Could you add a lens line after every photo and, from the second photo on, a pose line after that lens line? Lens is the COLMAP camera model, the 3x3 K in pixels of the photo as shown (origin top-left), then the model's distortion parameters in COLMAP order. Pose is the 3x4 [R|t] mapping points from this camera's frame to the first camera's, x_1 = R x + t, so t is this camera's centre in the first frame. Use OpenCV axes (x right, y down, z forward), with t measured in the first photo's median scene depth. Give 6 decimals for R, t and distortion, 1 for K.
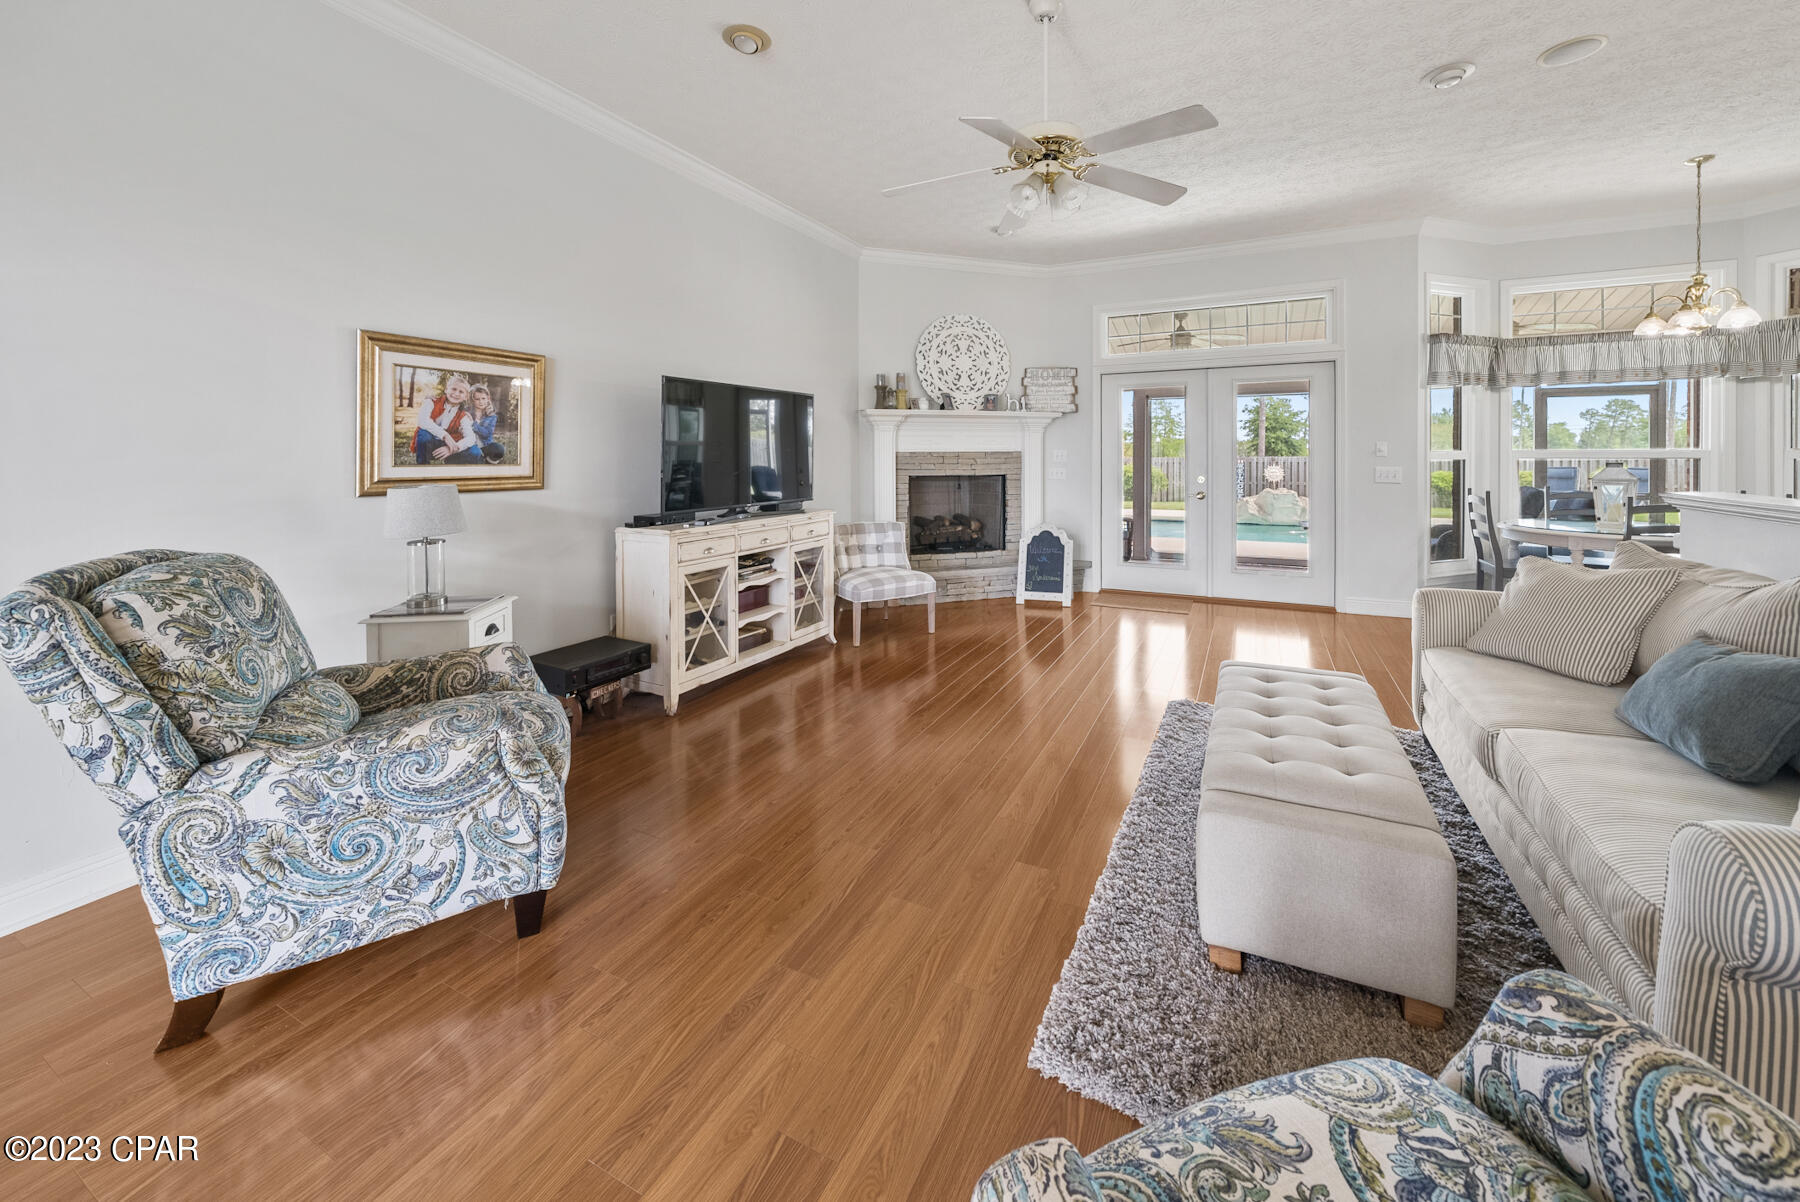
lens RADIAL K [[672.8, 0, 926.4], [0, 672.8, 458.0], [0, 0, 1]] dist [-0.001326, 0.000062]
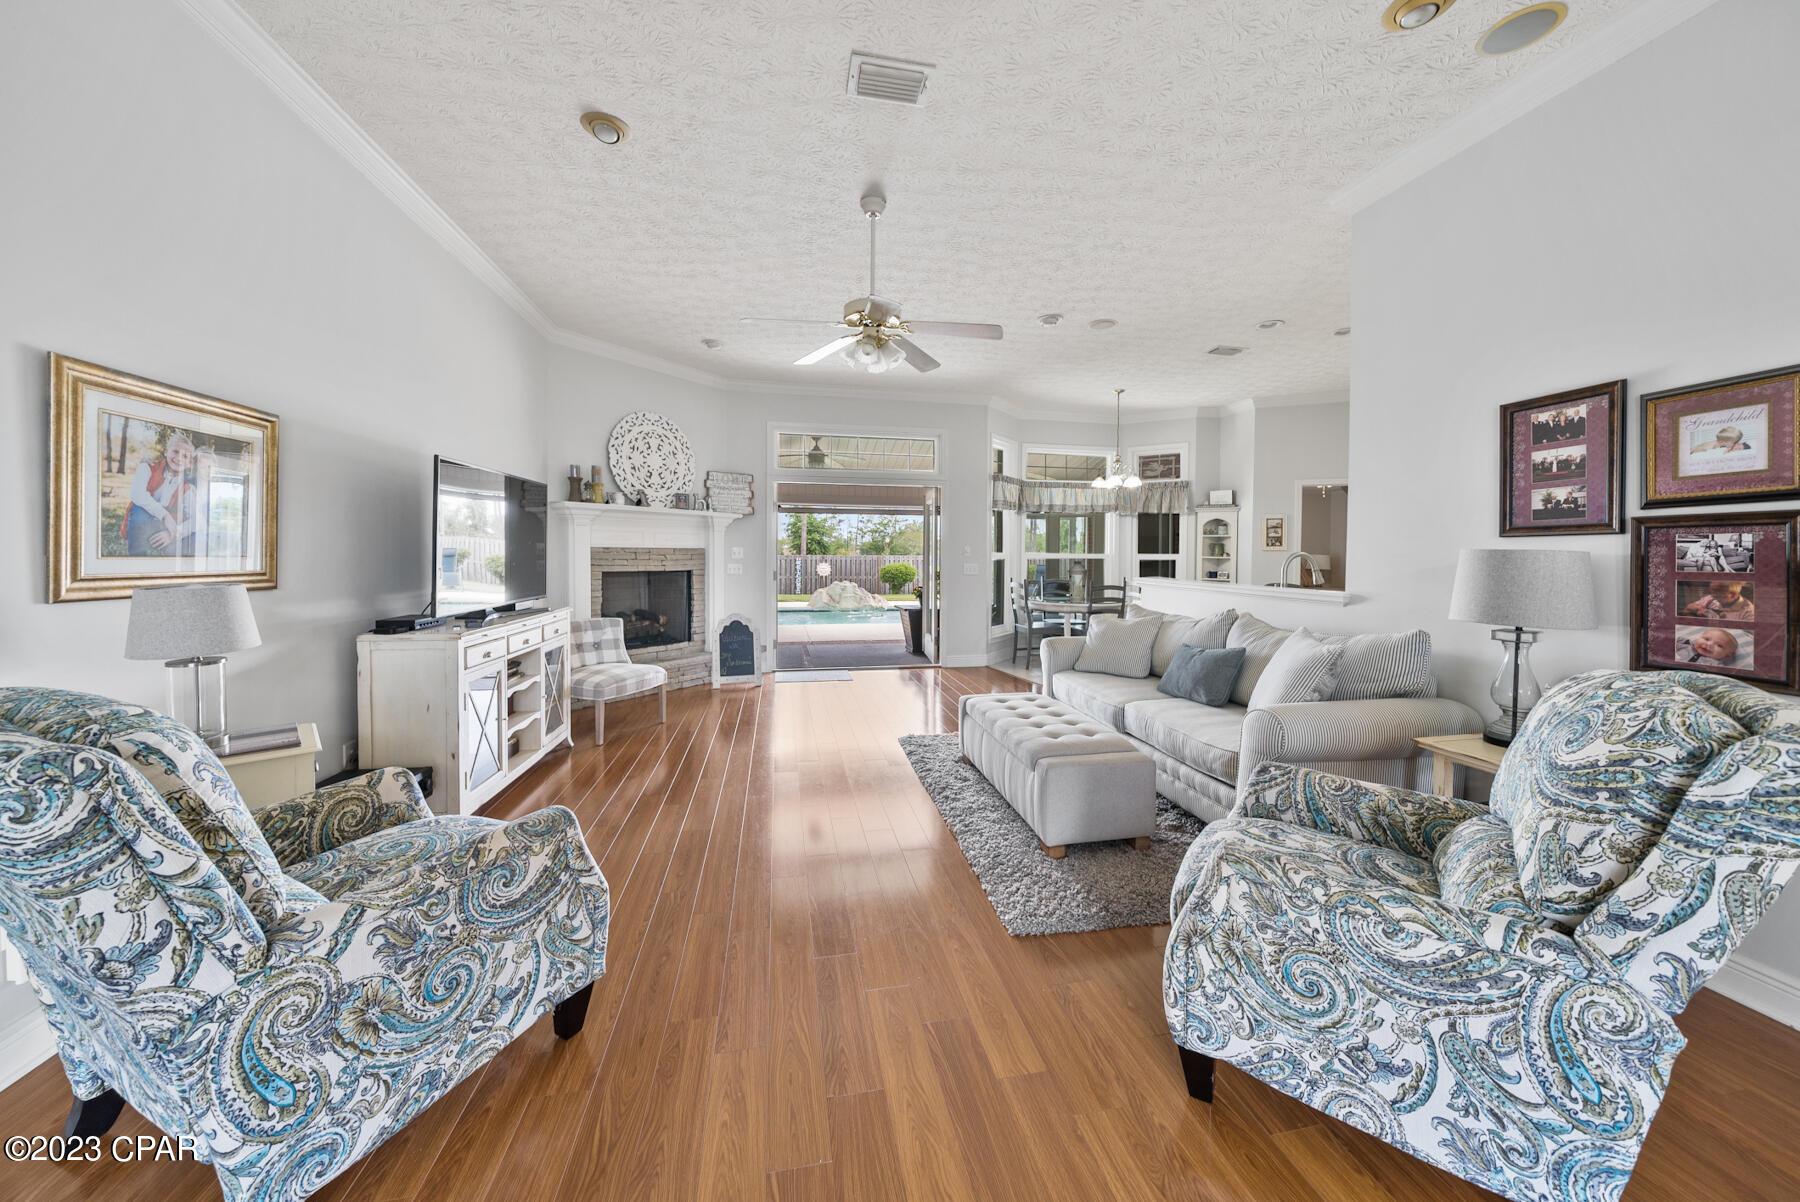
lens RADIAL K [[650.3, 0, 904.7], [0, 650.3, 563.5], [0, 0, 1]] dist [-0.001604, 0.000071]
pose [[0.789145, 0.002133, 0.614204, -0.542858], [-0.009763, 0.999911, 0.009072, 0.003570], [-0.614130, -0.013155, 0.789095, -0.029359]]
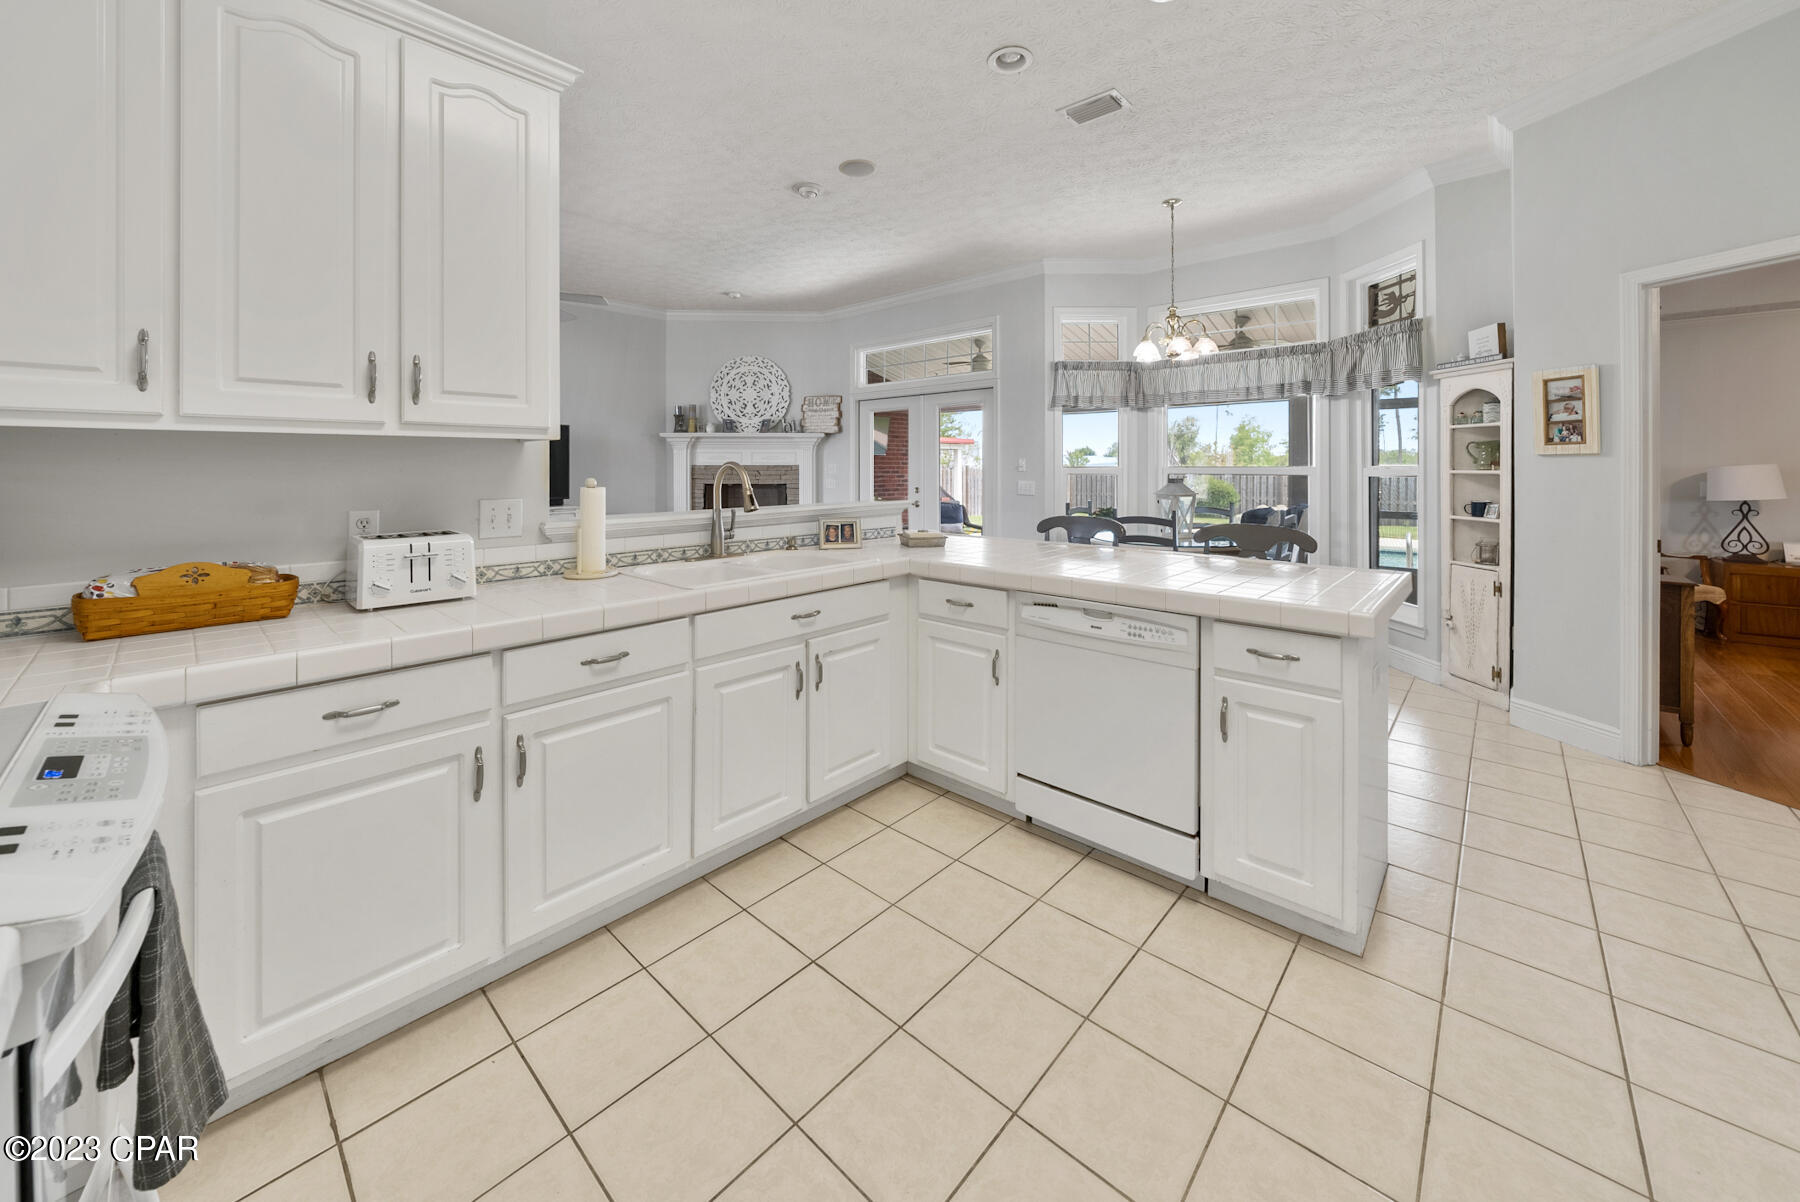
lens RADIAL K [[669.9, 0, 866.3], [0, 669.9, 465.6], [0, 0, 1]] dist [-0.000701, -0.000013]
pose [[0.953799, 0.003561, -0.300423, 1.386610], [-0.004660, 0.999985, -0.002941, -0.013496], [0.300408, 0.004205, 0.953801, -0.274362]]
